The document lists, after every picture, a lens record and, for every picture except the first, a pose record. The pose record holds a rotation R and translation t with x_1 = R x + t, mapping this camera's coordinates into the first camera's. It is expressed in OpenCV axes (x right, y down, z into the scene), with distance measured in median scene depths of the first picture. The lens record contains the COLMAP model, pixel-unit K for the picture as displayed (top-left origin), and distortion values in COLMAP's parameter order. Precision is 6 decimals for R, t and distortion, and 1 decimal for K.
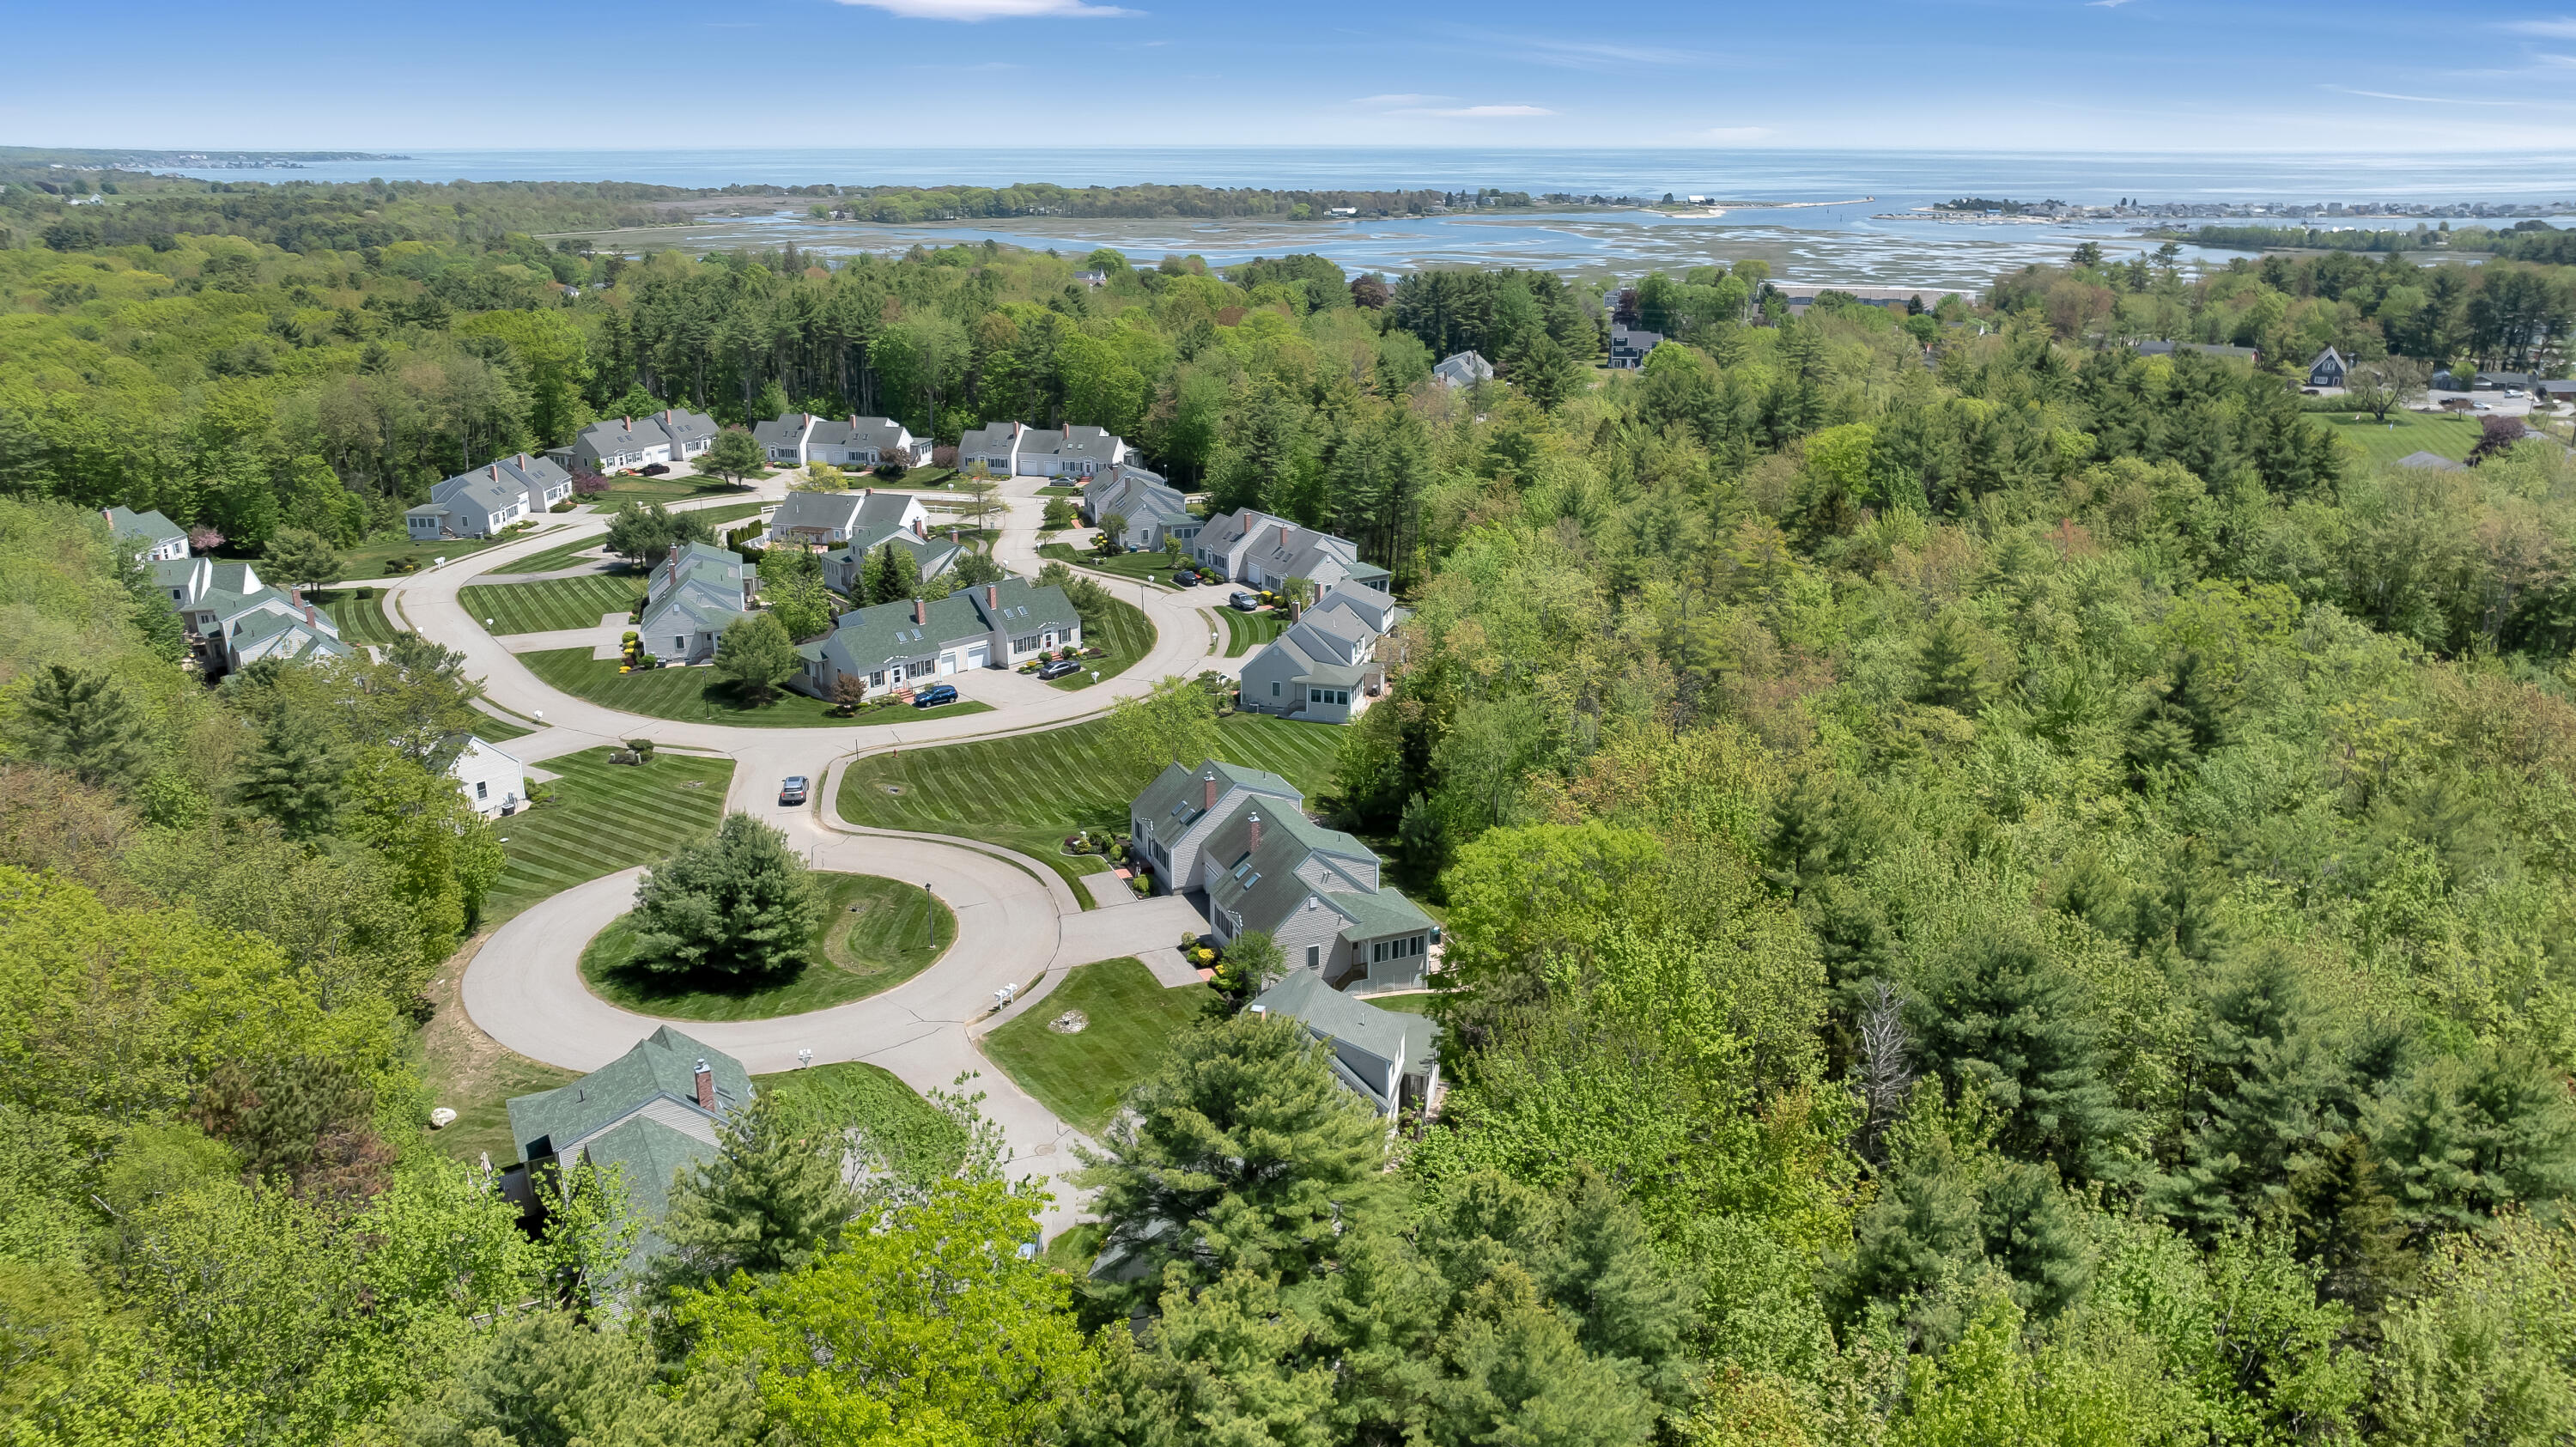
lens RADIAL K [[1807.4, 0, 1288.0], [0, 1807.4, 723.5], [0, 0, 1]] dist [-0.020267, -0.000606]
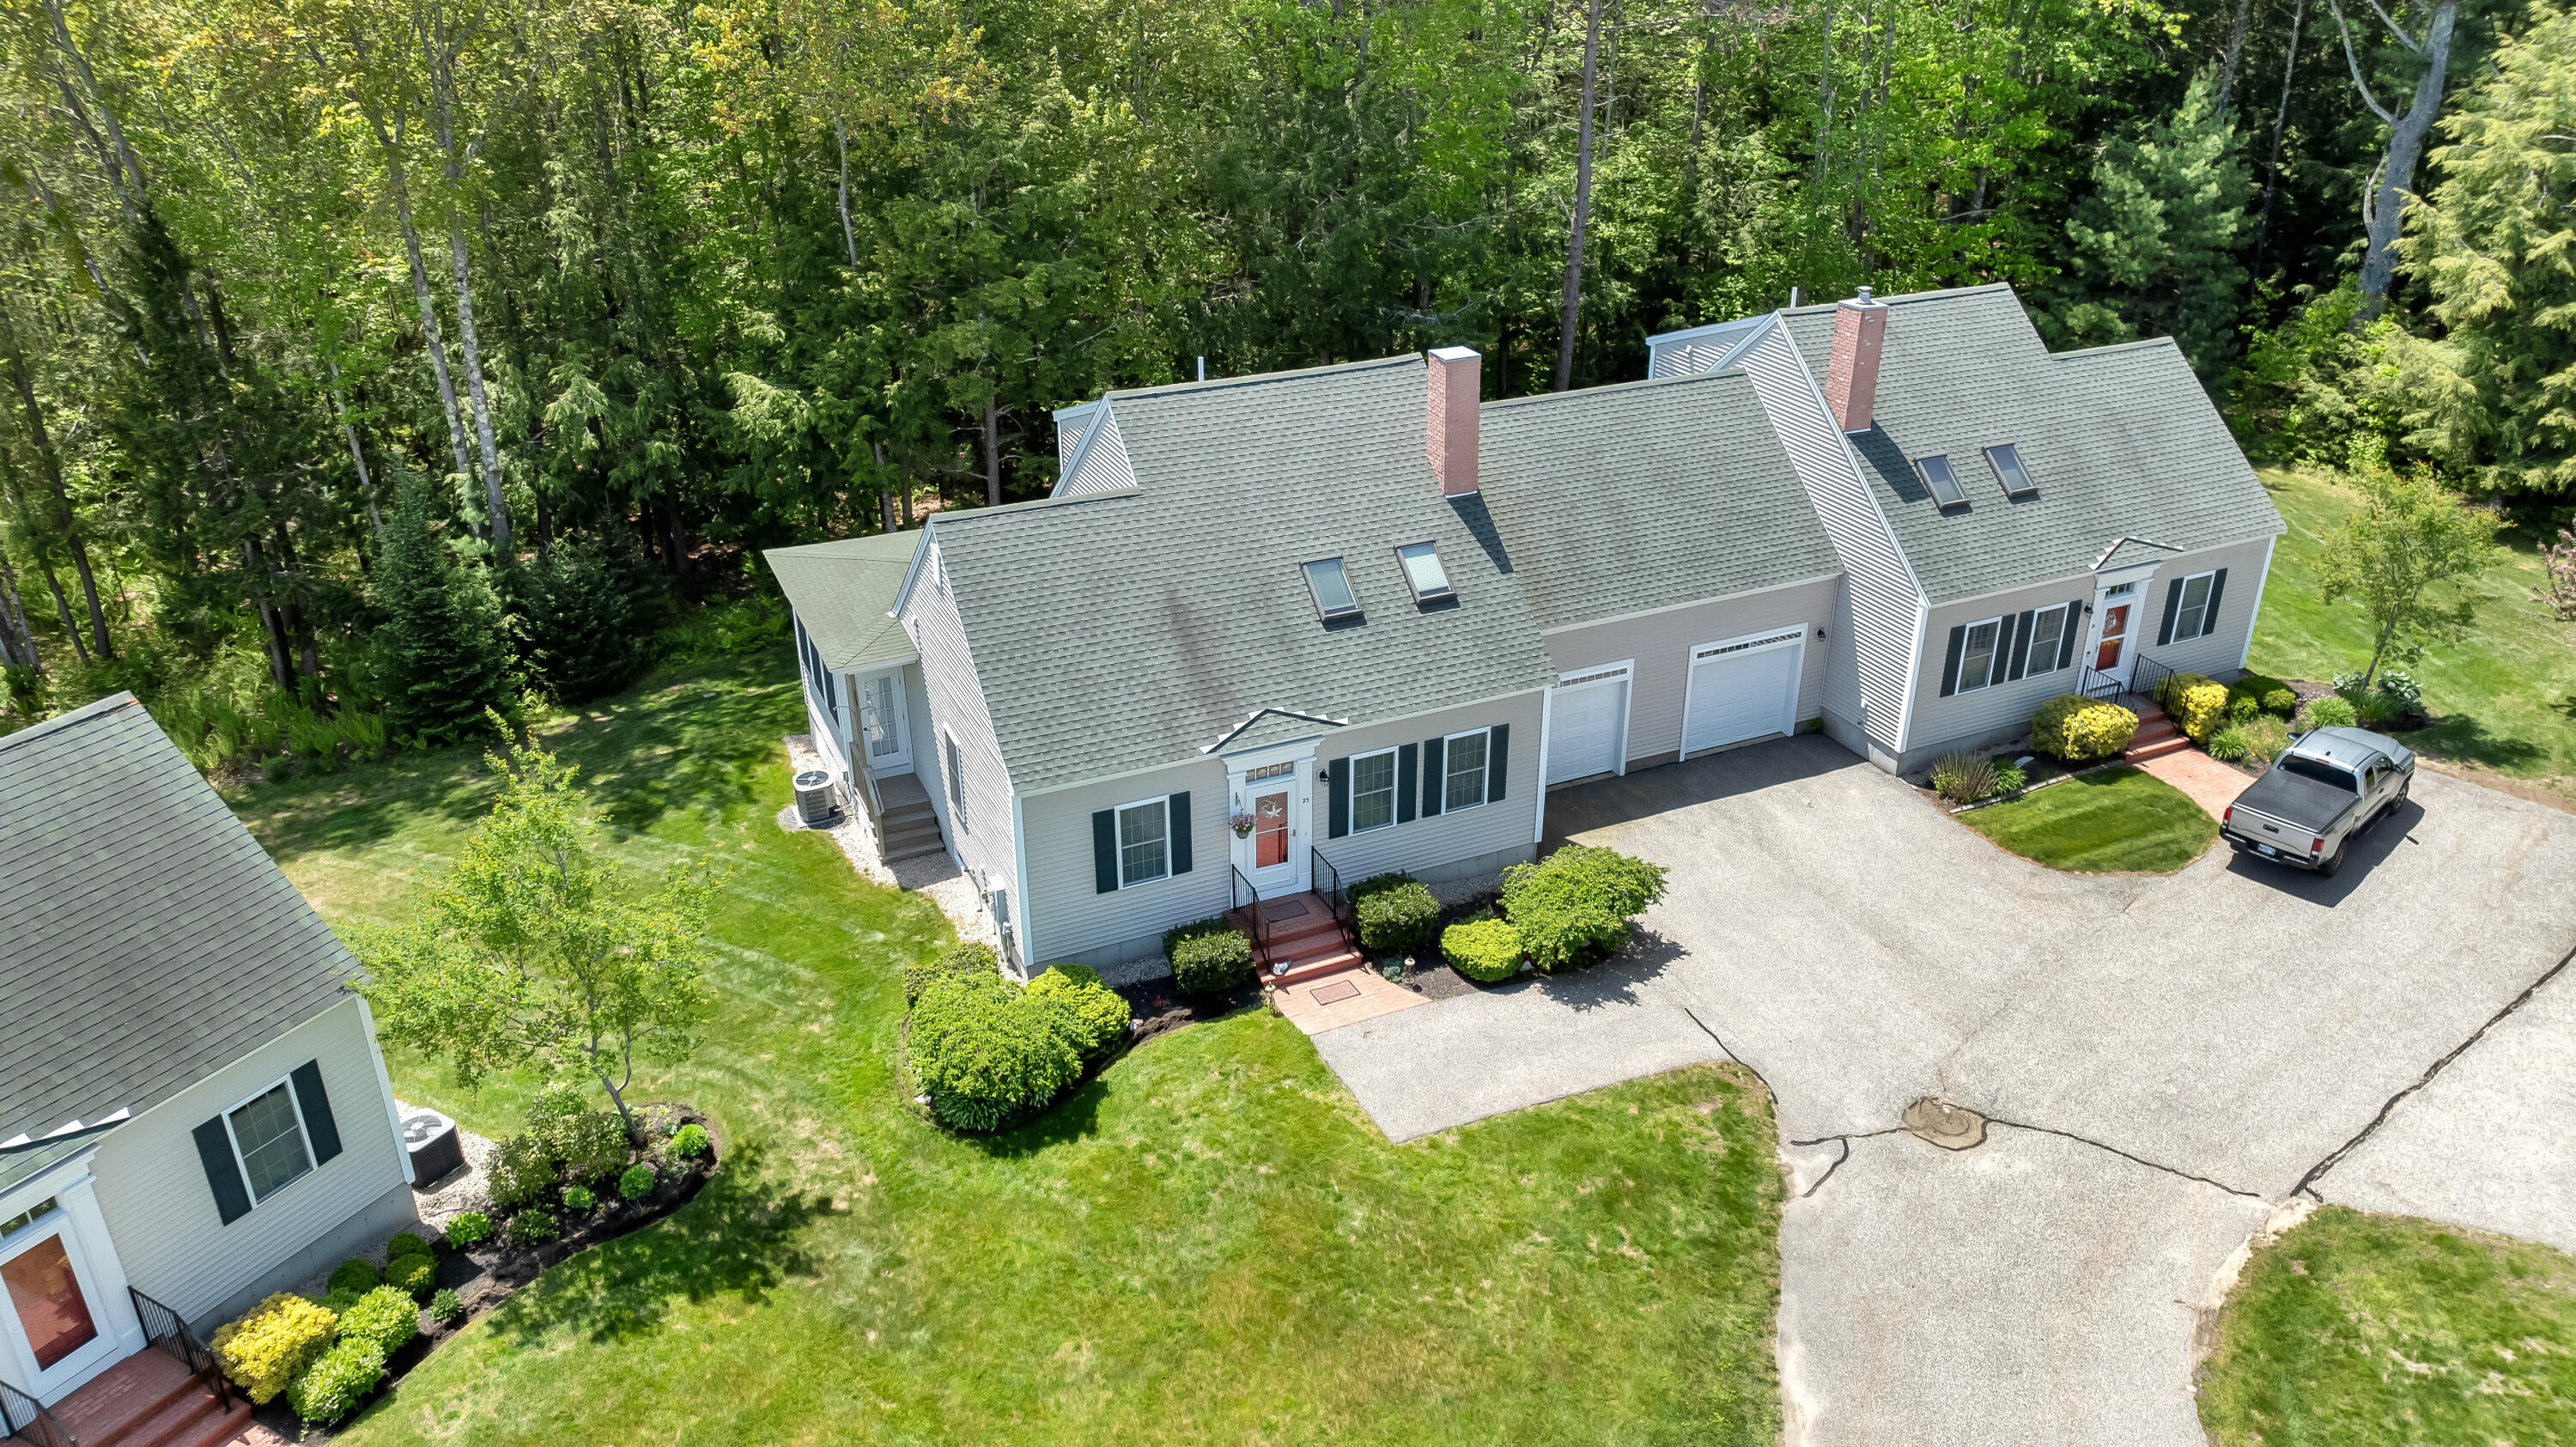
lens RADIAL K [[1805.3, 0, 1288.0], [0, 1805.3, 723.5], [0, 0, 1]] dist [-0.004549, -0.038776]
pose [[-0.622902, -0.333048, 0.707864, -0.122443], [0.244907, 0.776347, 0.580781, 0.006180], [-0.742976, 0.535131, -0.402022, 0.580773]]
